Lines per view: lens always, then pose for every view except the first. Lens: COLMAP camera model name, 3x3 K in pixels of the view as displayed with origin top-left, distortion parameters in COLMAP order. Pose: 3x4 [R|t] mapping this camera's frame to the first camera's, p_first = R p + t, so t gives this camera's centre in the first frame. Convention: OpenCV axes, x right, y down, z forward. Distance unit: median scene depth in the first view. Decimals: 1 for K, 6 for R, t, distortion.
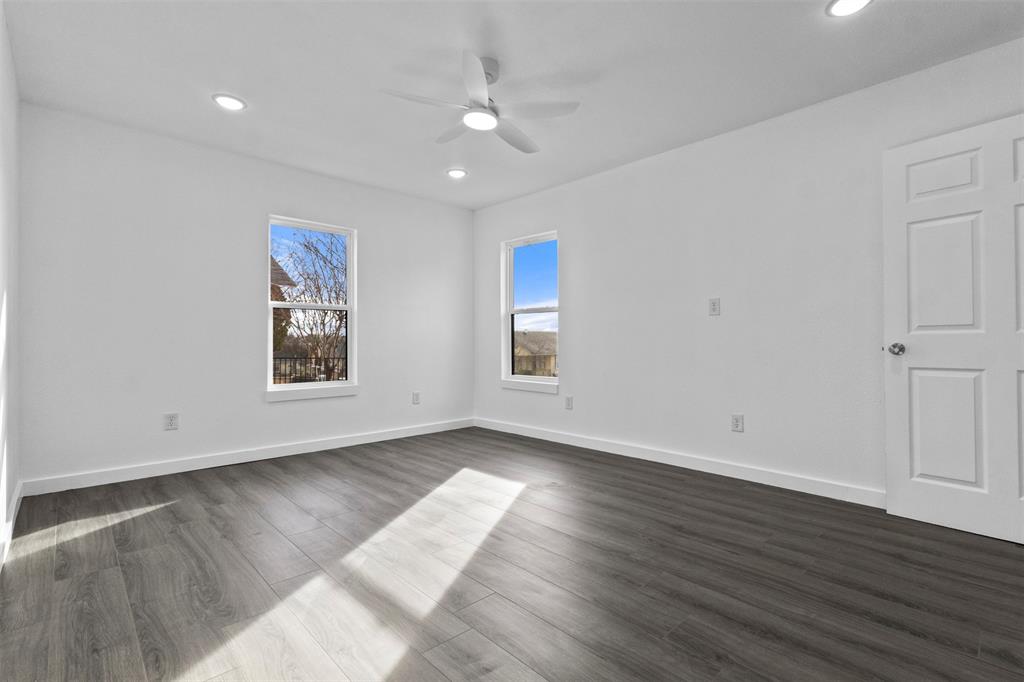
lens RADIAL K [[473.6, 0, 506.4], [0, 473.6, 341.6], [0, 0, 1]] dist [0.002362, -0.002034]
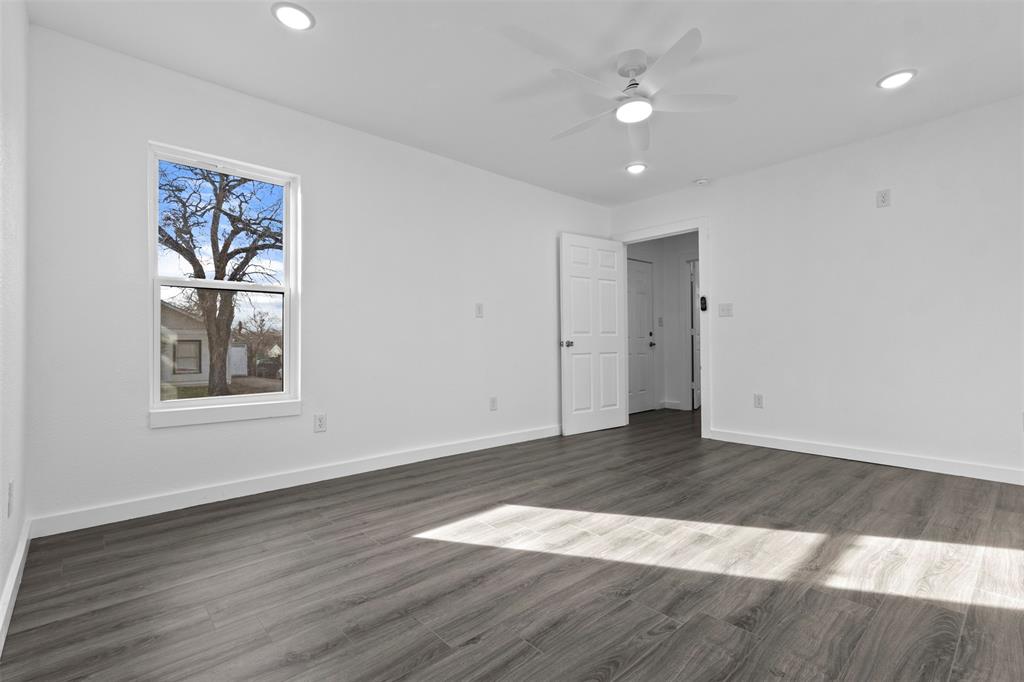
lens RADIAL K [[473.6, 0, 509.3], [0, 473.6, 339.0], [0, 0, 1]] dist [0.002362, -0.002034]
pose [[0.018658, 0.008244, 0.999792, -1.056794], [0.000808, 0.999966, -0.008261, 0.012978], [-0.999826, 0.000962, 0.018650, 1.260337]]
